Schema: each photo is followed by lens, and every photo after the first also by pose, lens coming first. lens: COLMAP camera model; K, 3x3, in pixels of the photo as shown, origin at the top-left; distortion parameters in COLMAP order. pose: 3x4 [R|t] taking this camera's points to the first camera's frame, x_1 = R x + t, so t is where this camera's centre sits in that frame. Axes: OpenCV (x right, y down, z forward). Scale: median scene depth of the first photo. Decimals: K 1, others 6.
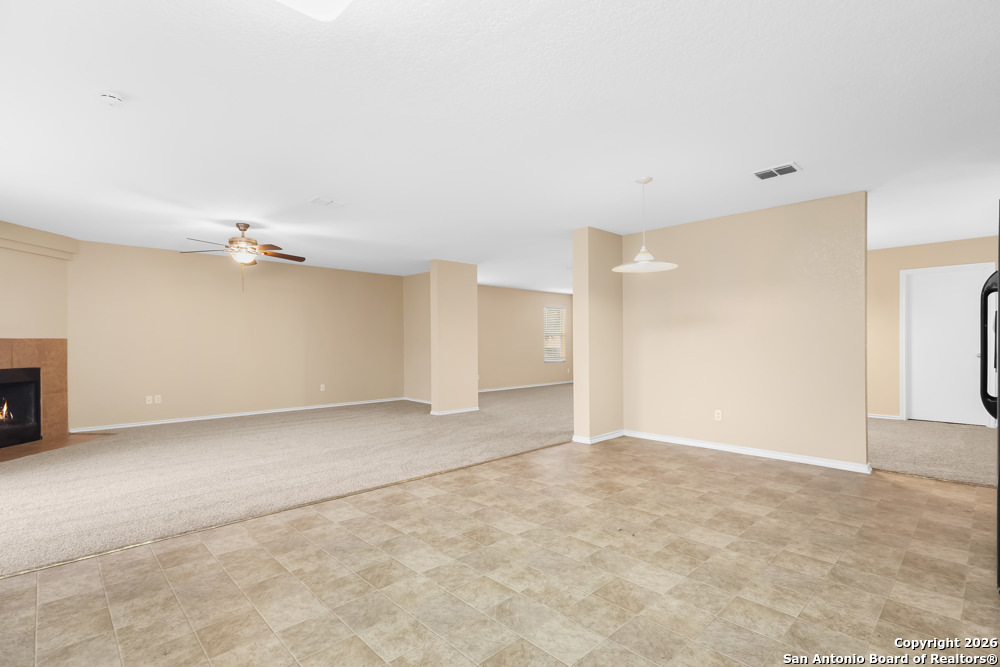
lens RADIAL K [[473.3, 0, 499.9], [0, 473.3, 342.9], [0, 0, 1]] dist [0.001903, 0.000235]
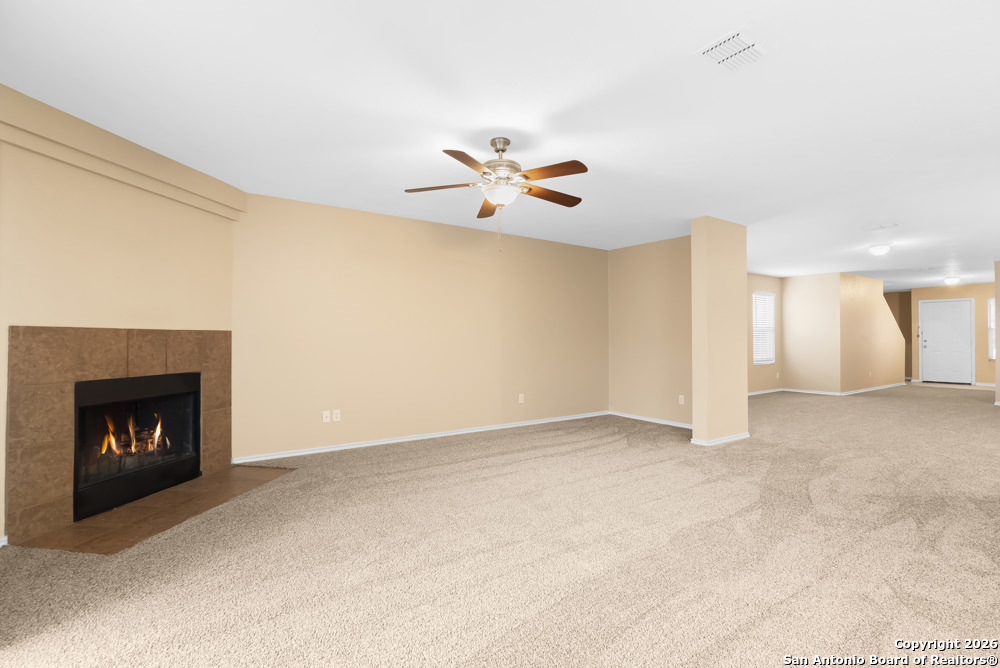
lens RADIAL K [[473.3, 0, 497.5], [0, 473.3, 334.8], [0, 0, 1]] dist [0.001903, 0.000235]
pose [[0.986139, 0.002996, -0.165894, -0.419030], [-0.004283, 0.999963, -0.007400, 0.000861], [0.165866, 0.008008, 0.986116, 0.382768]]
